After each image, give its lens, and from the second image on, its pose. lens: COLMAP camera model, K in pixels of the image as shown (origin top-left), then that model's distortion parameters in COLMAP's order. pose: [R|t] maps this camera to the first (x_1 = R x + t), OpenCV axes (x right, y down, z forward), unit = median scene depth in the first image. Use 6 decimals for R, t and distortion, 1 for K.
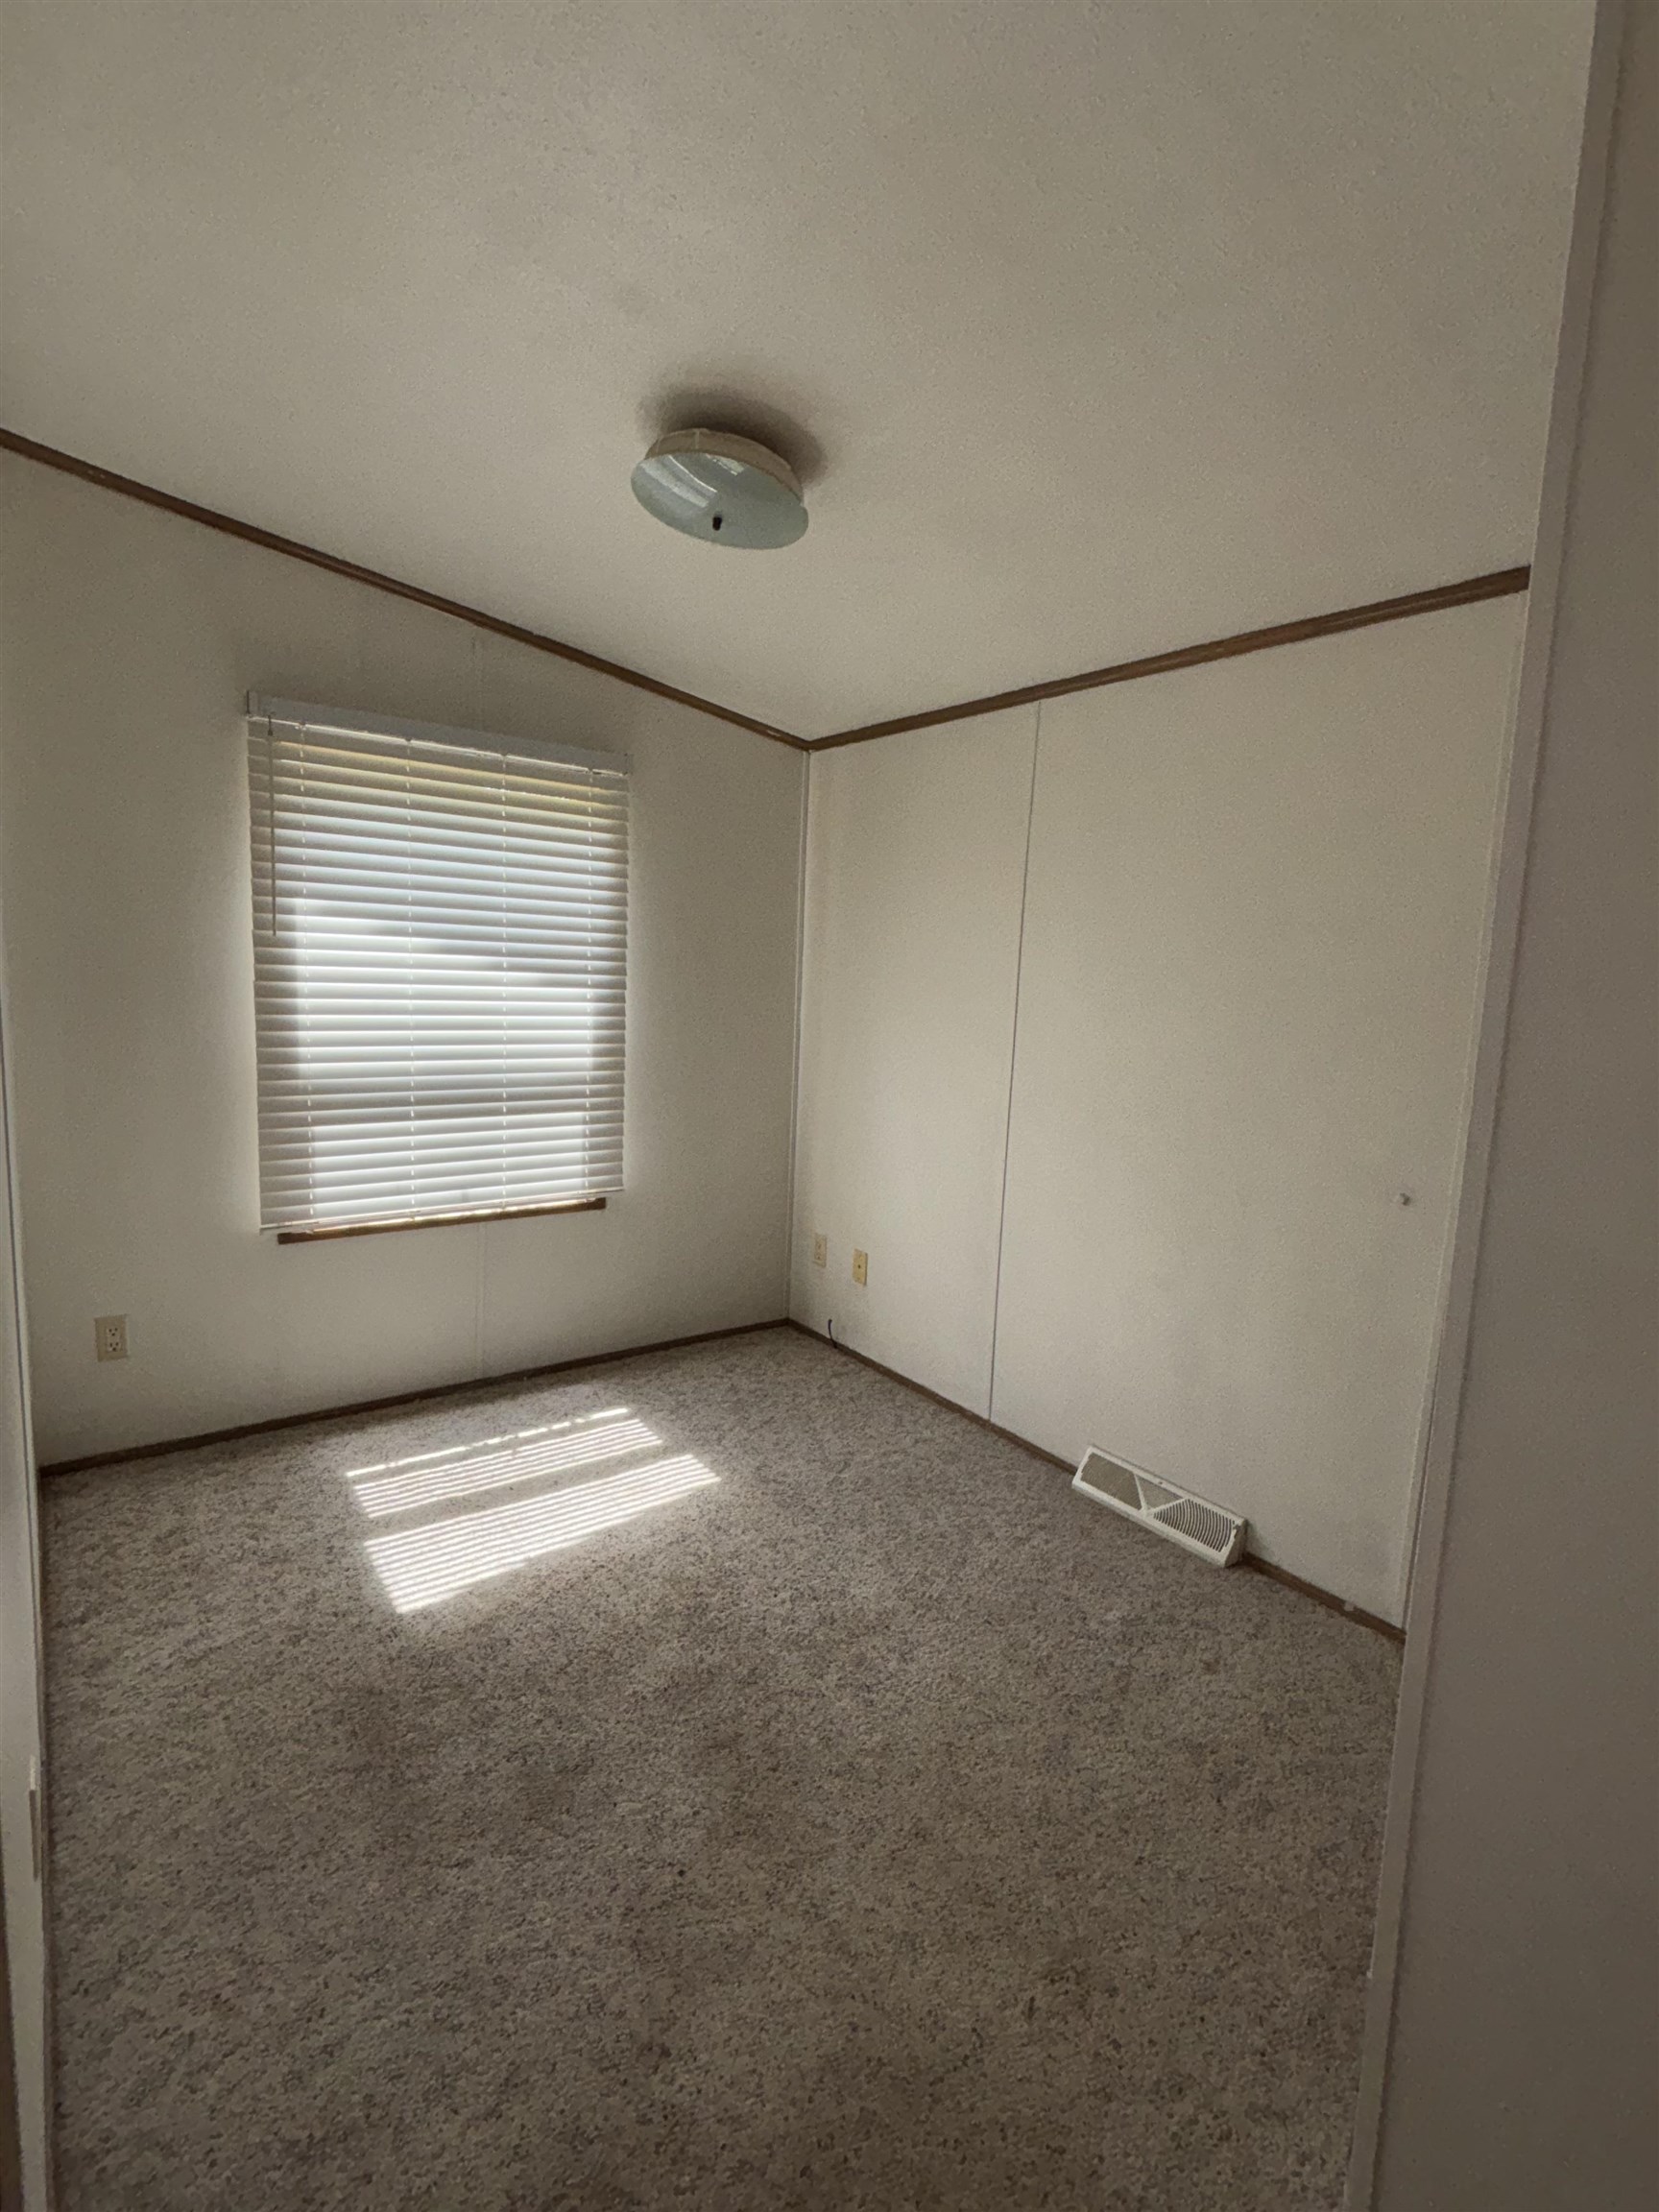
lens RADIAL K [[1055.0, 0, 829.5], [0, 1055.0, 1106.0], [0, 0, 1]] dist [0.001767, -0.000284]
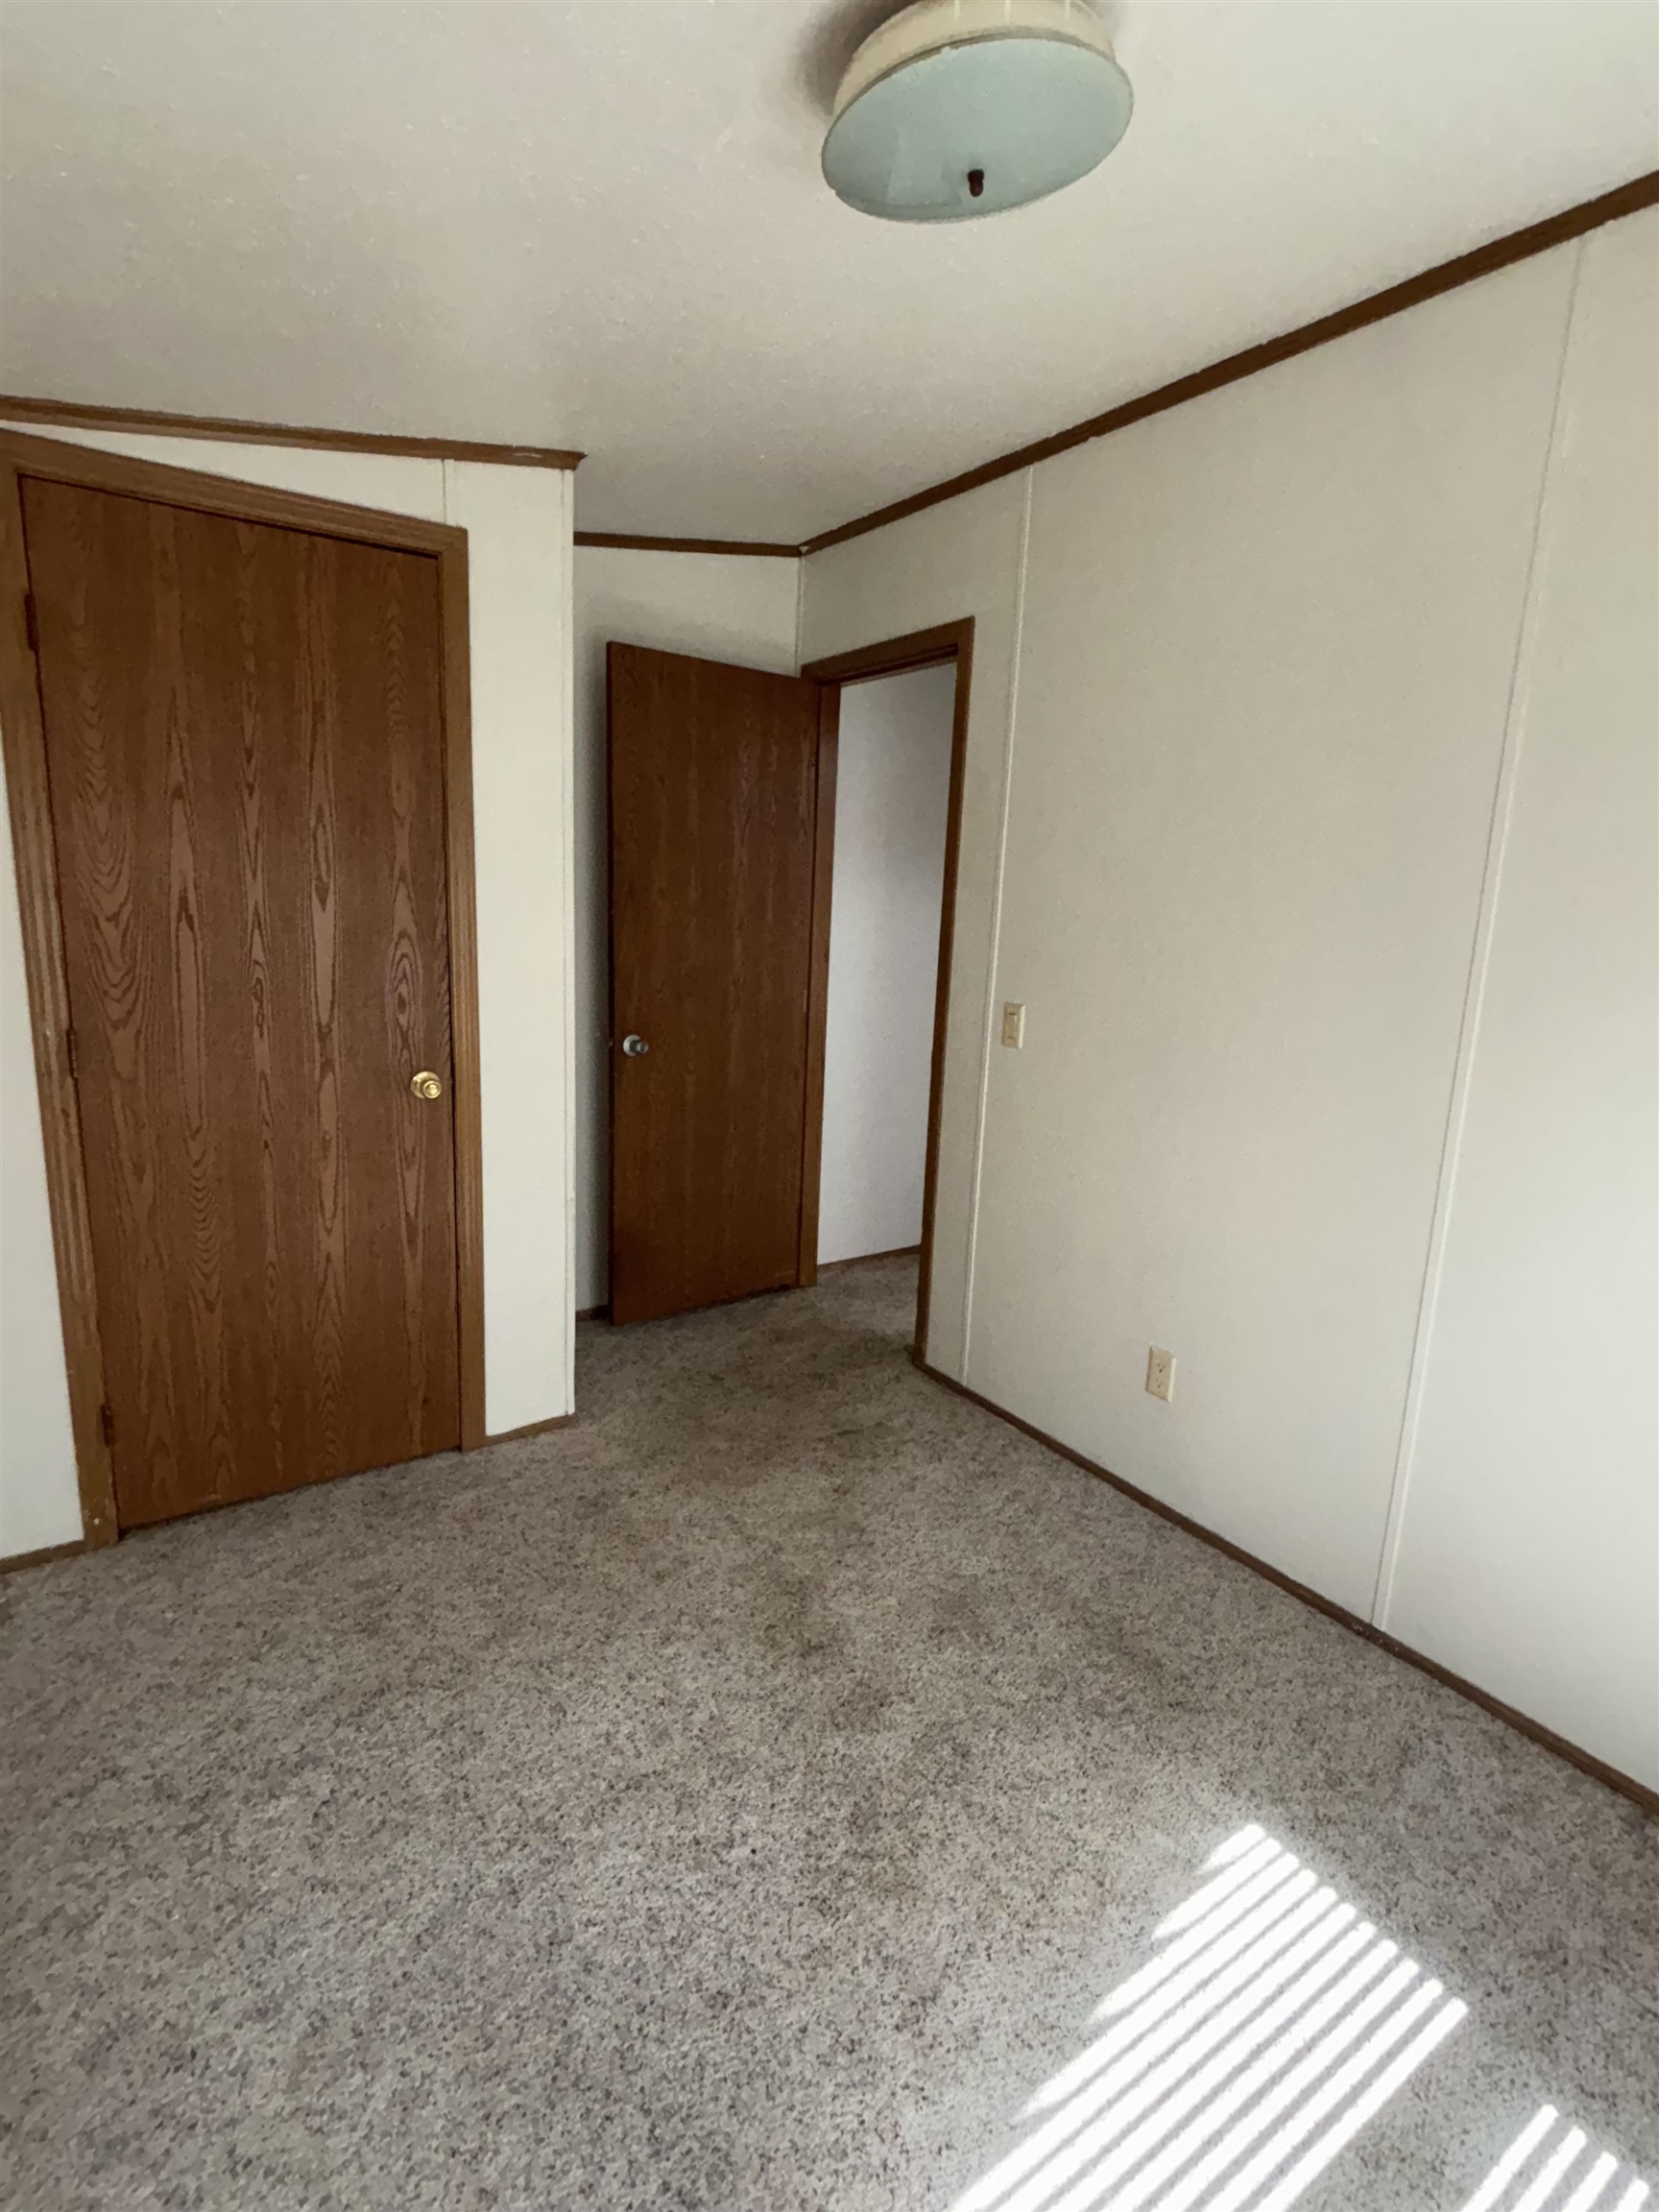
lens RADIAL K [[1055.0, 0, 829.5], [0, 1055.0, 1106.0], [0, 0, 1]] dist [0.001767, -0.000284]
pose [[-0.995864, -0.088116, 0.022134, -0.081128], [-0.076270, 0.943206, 0.323335, -0.241620], [-0.049368, 0.320310, -0.946026, 1.671914]]
